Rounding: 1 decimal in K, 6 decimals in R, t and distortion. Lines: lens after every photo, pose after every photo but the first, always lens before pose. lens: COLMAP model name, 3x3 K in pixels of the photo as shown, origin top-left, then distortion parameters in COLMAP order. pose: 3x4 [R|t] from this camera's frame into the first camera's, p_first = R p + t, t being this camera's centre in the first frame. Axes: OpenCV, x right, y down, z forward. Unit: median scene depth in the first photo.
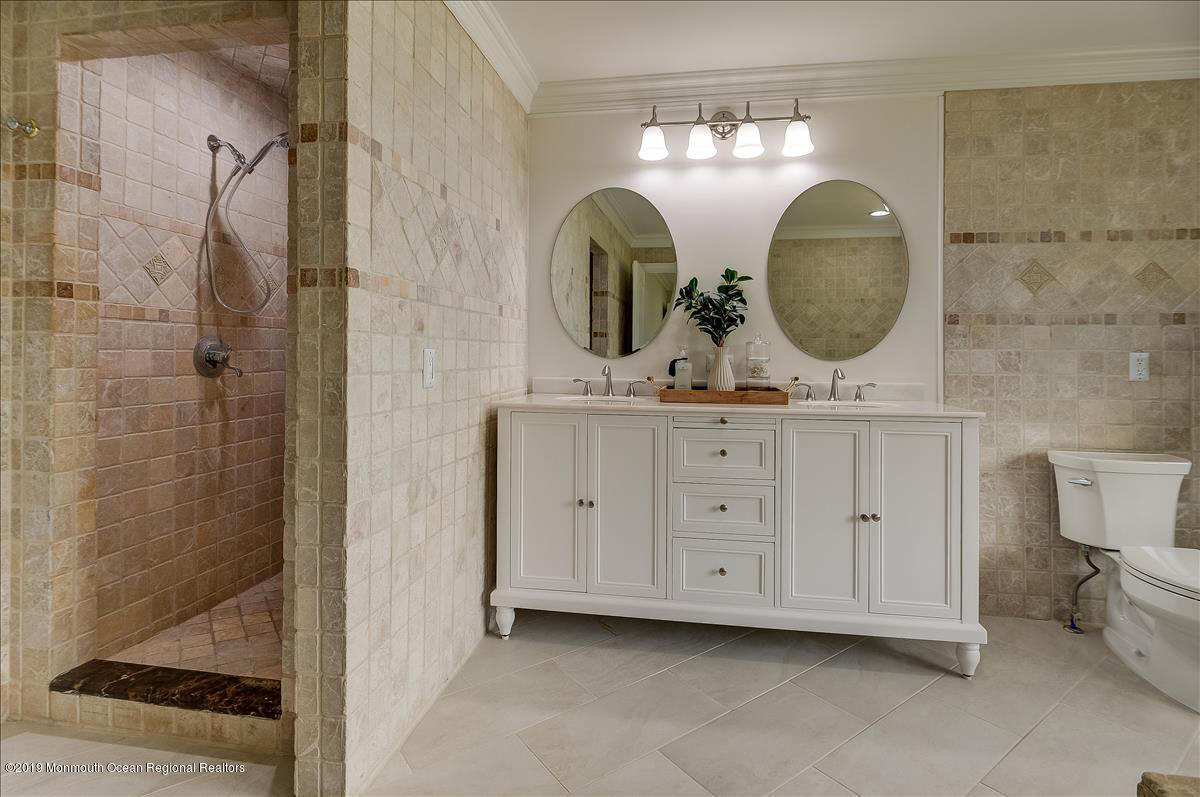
lens RADIAL K [[608.5, 0, 601.7], [0, 608.5, 346.5], [0, 0, 1]] dist [-0.004208, -0.000382]
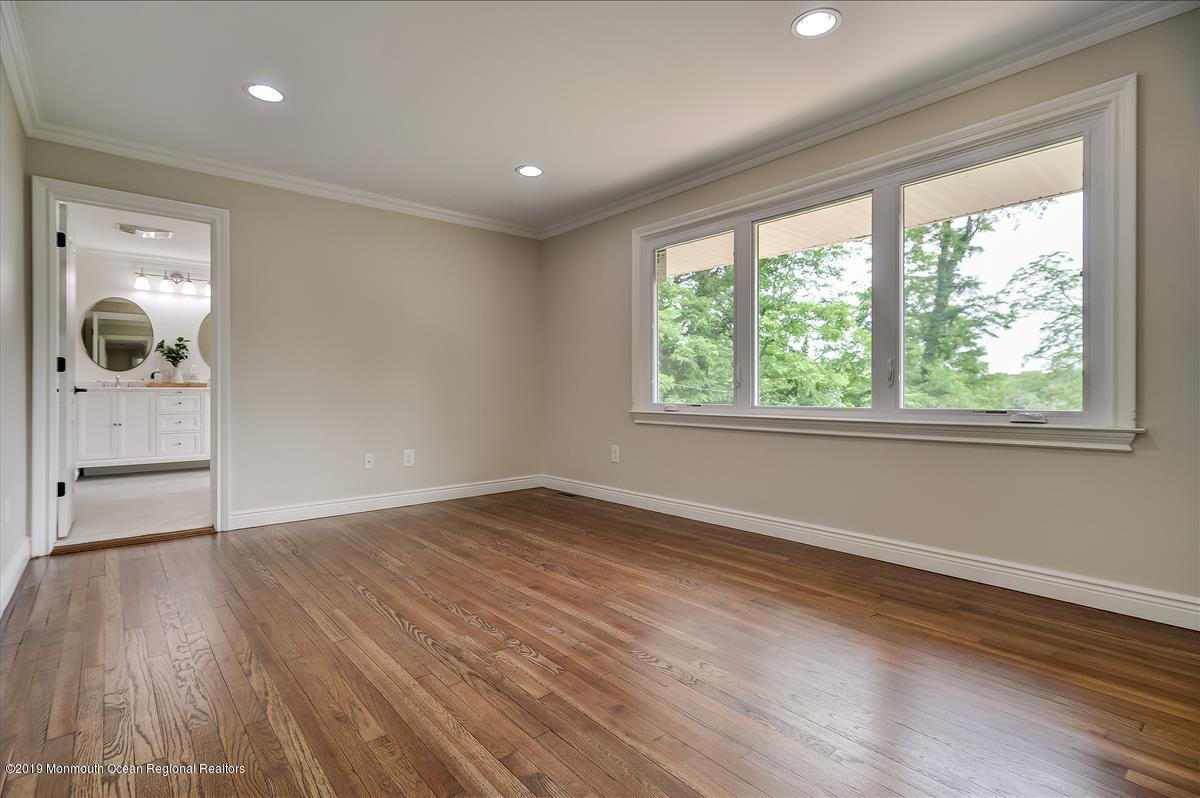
lens RADIAL K [[574.6, 0, 597.7], [0, 574.6, 388.6], [0, 0, 1]] dist [0.003254, 0.000225]
pose [[0.648561, -0.008388, 0.761116, -0.516257], [-0.000148, 0.999938, 0.011147, 0.064143], [-0.761163, -0.007342, 0.648520, -1.984860]]
